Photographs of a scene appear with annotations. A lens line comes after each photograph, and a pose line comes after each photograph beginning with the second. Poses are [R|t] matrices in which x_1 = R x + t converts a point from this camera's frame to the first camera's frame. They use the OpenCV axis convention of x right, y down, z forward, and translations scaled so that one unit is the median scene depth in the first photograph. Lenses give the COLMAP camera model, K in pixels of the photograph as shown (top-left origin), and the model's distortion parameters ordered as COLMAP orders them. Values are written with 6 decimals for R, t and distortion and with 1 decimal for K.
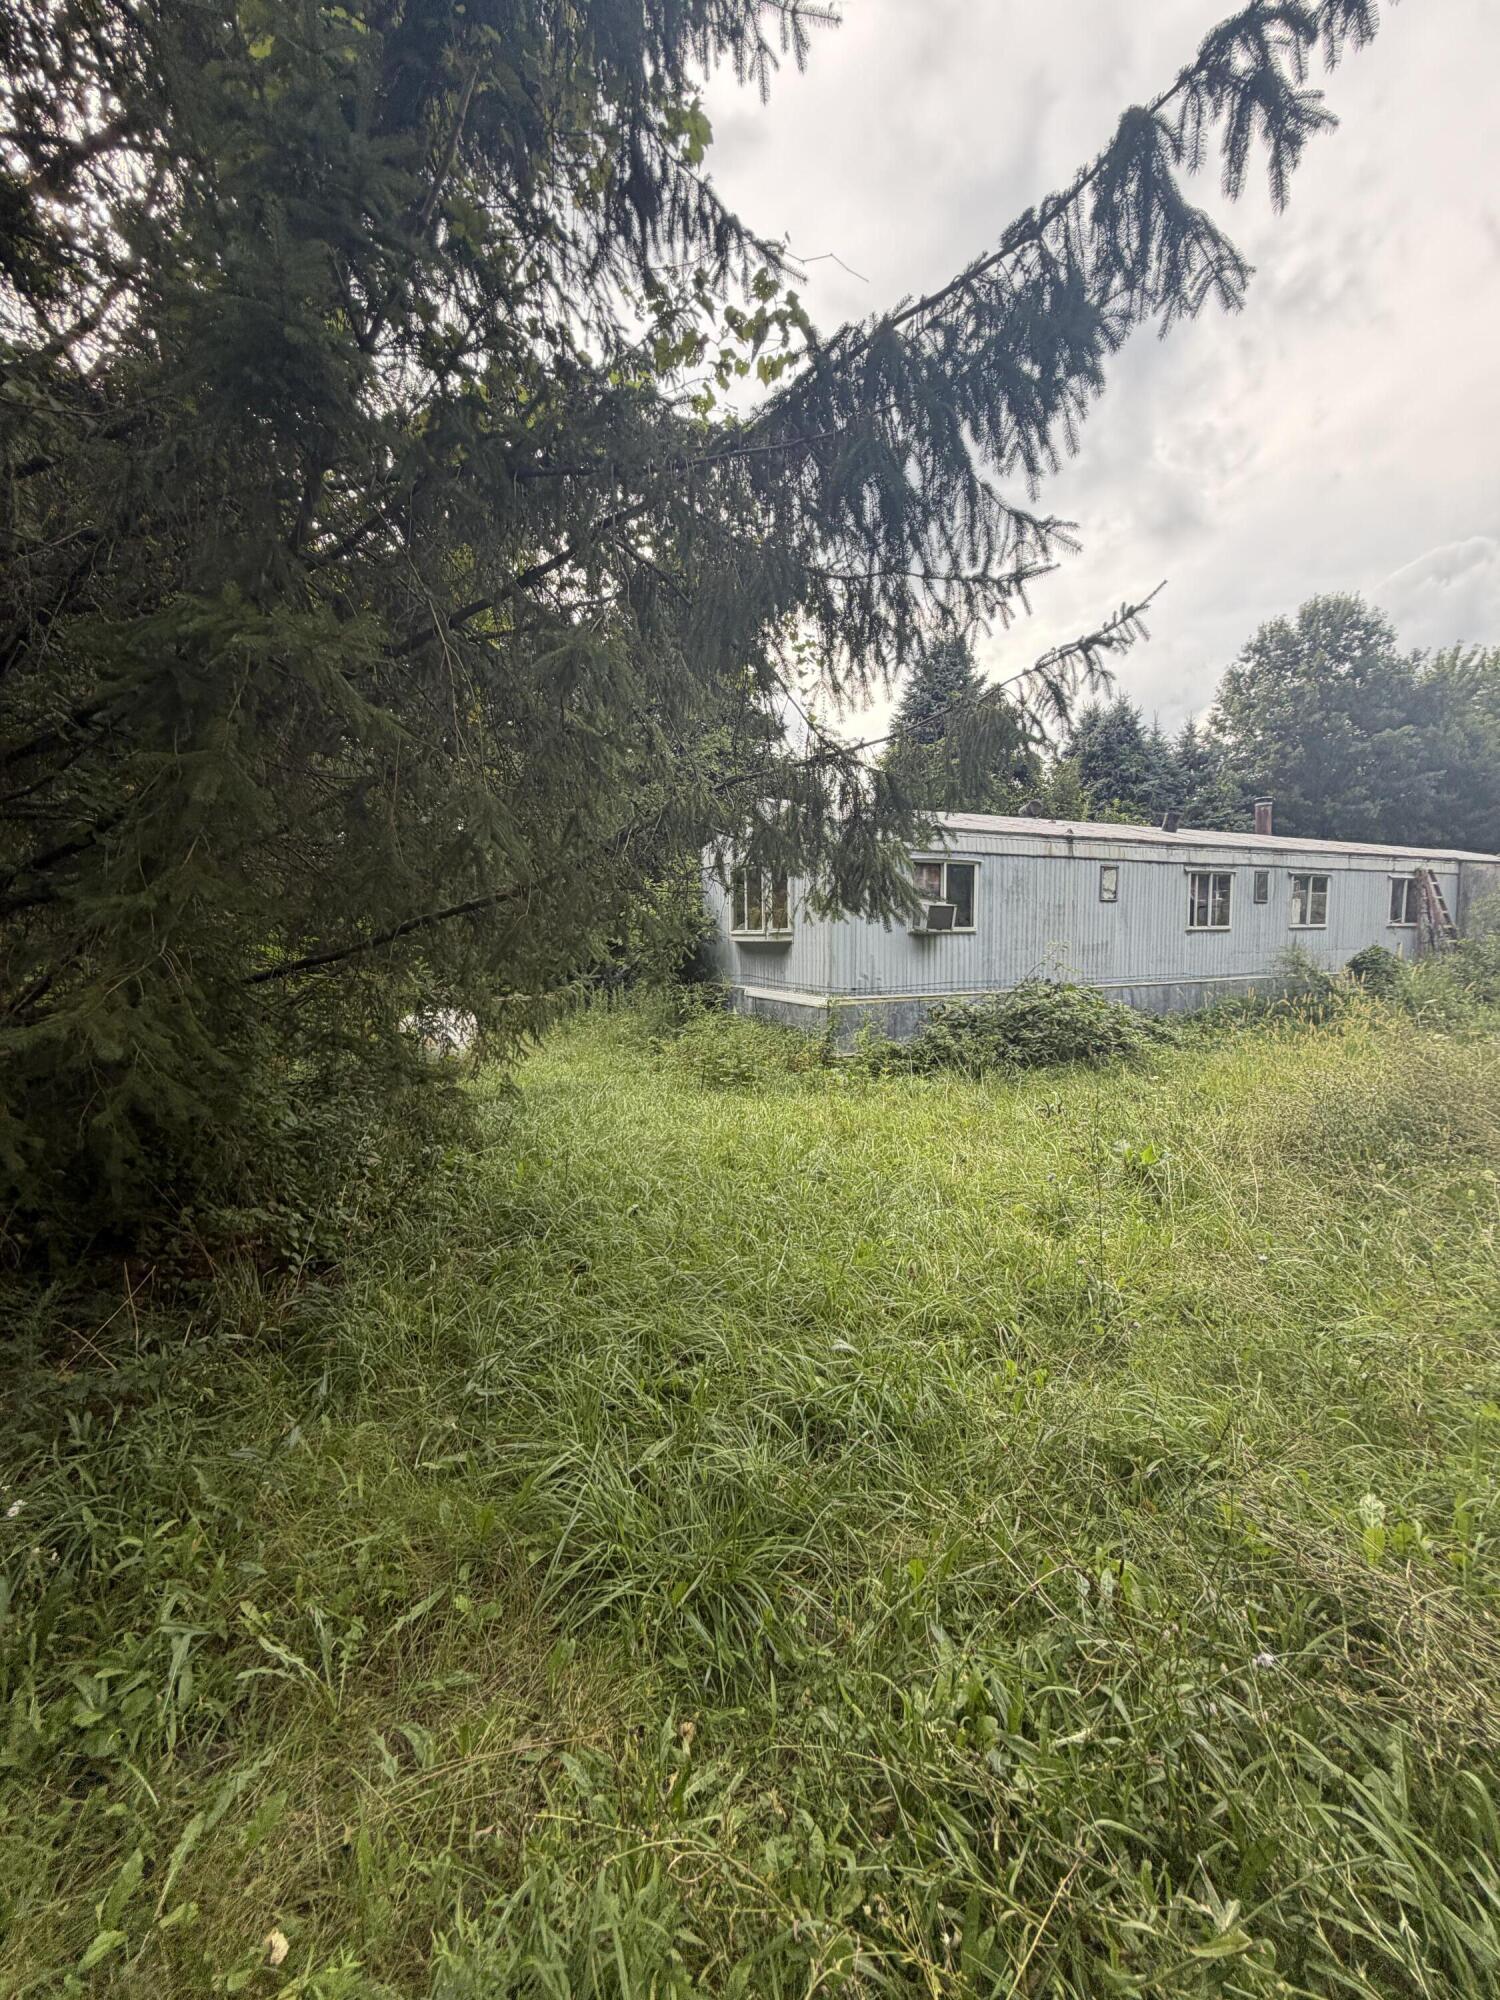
lens RADIAL K [[803.3, 0, 750.1], [0, 803.3, 999.0], [0, 0, 1]] dist [0.000027, -0.000007]
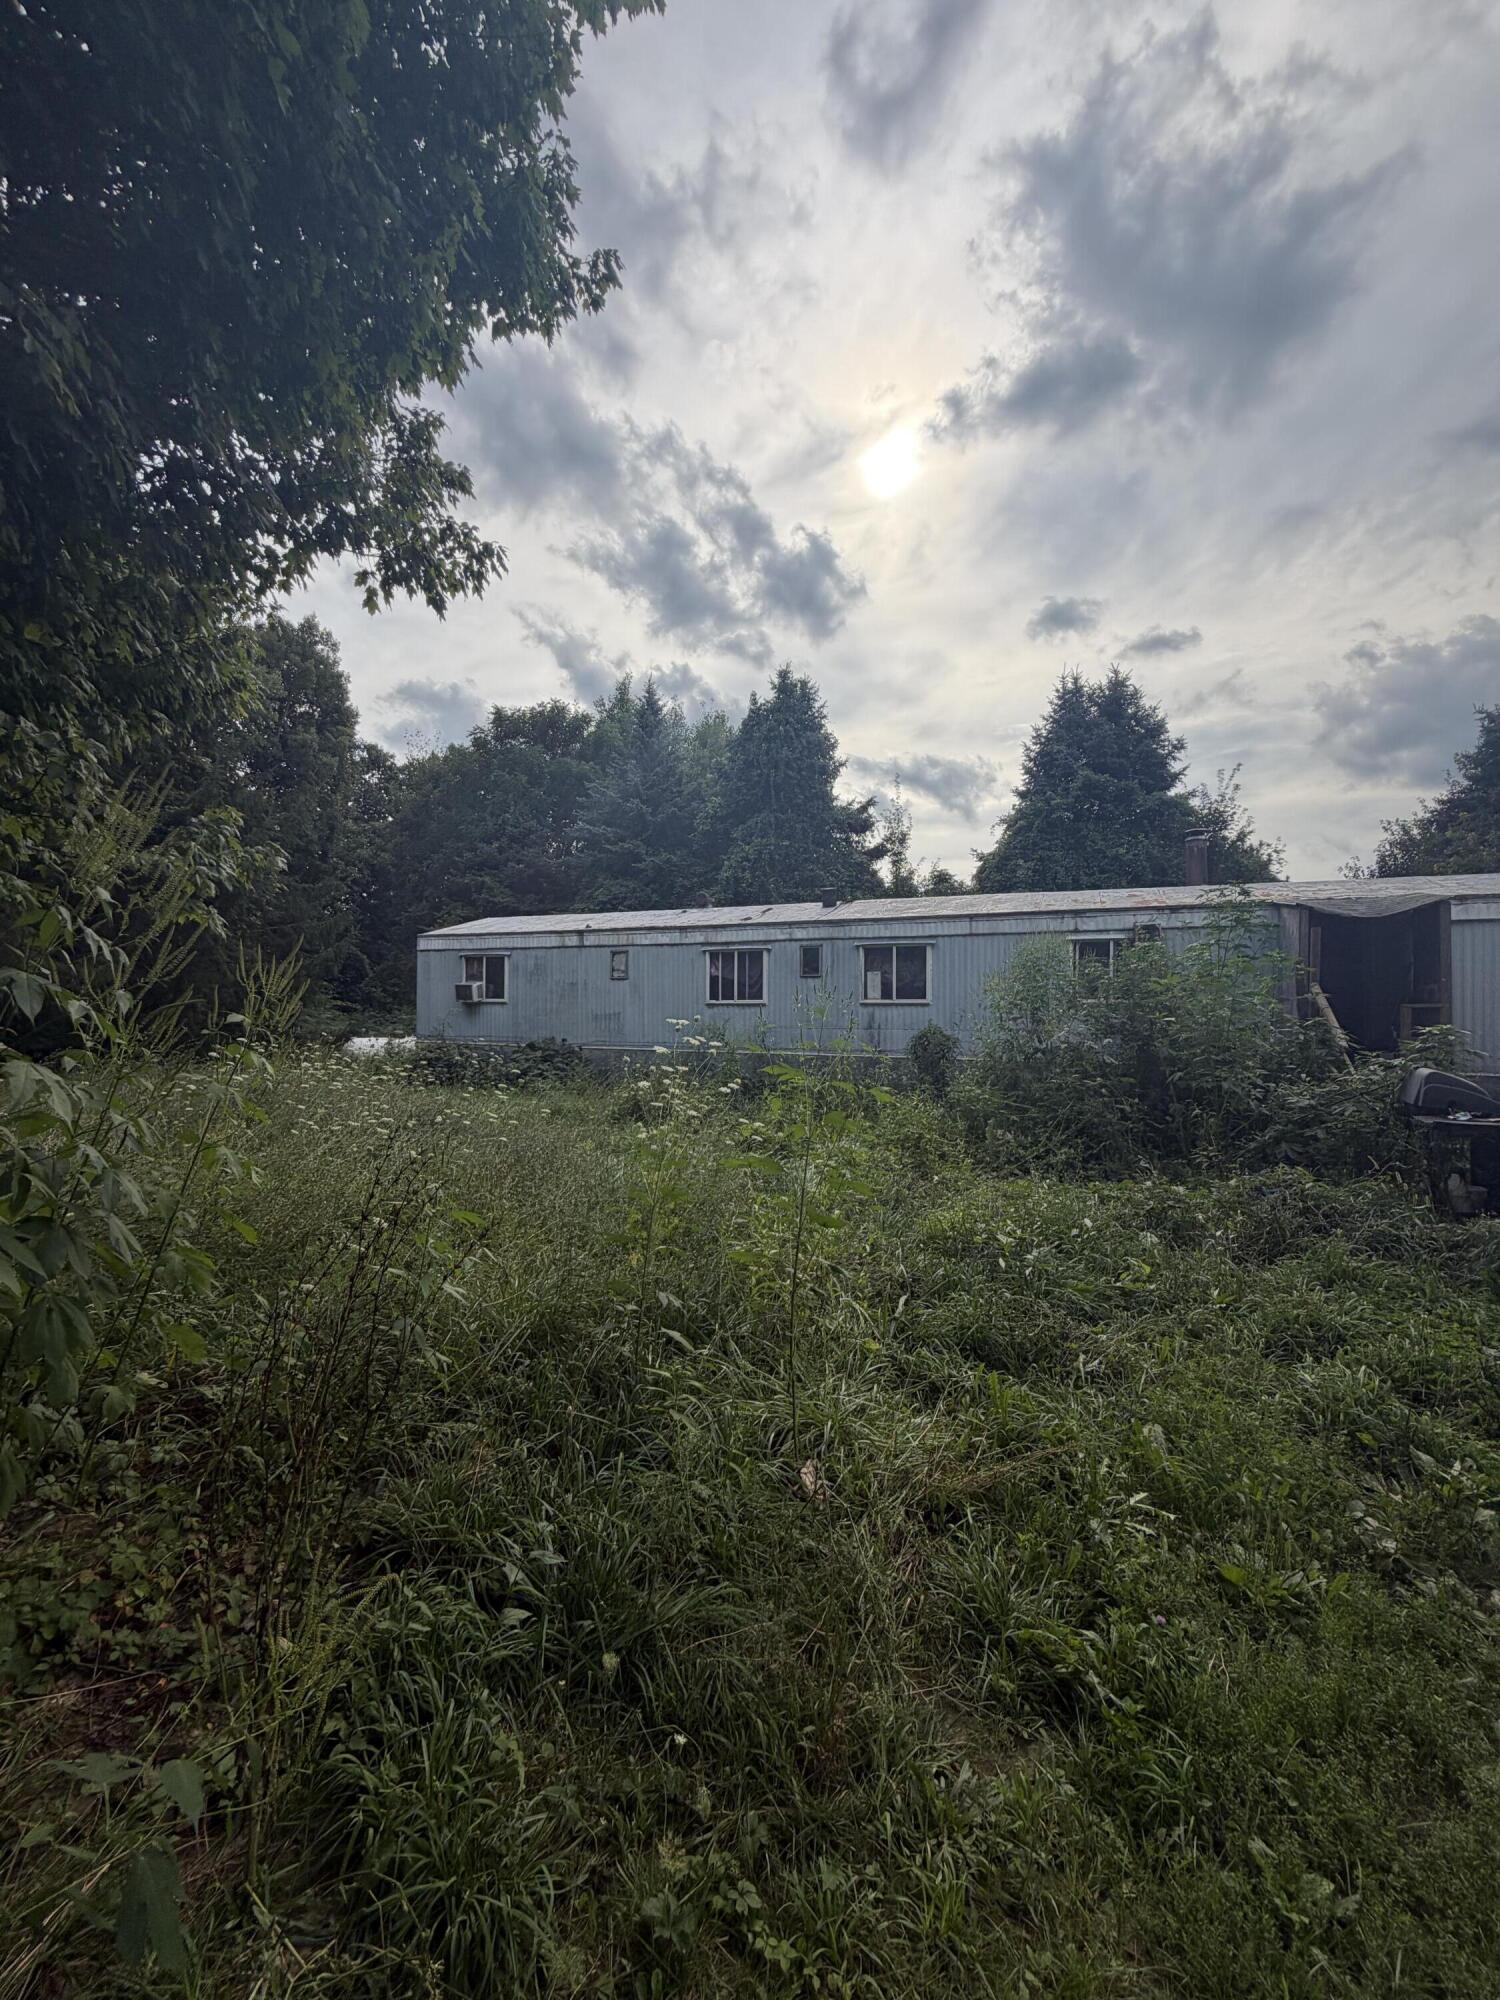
lens RADIAL K [[803.3, 0, 750.2], [0, 803.3, 998.4], [0, 0, 1]] dist [0.000027, -0.000007]
pose [[0.642714, 0.007327, -0.766071, 1.415259], [-0.076113, 0.995618, -0.054334, -0.036264], [0.762316, 0.093229, 0.640455, 0.333764]]
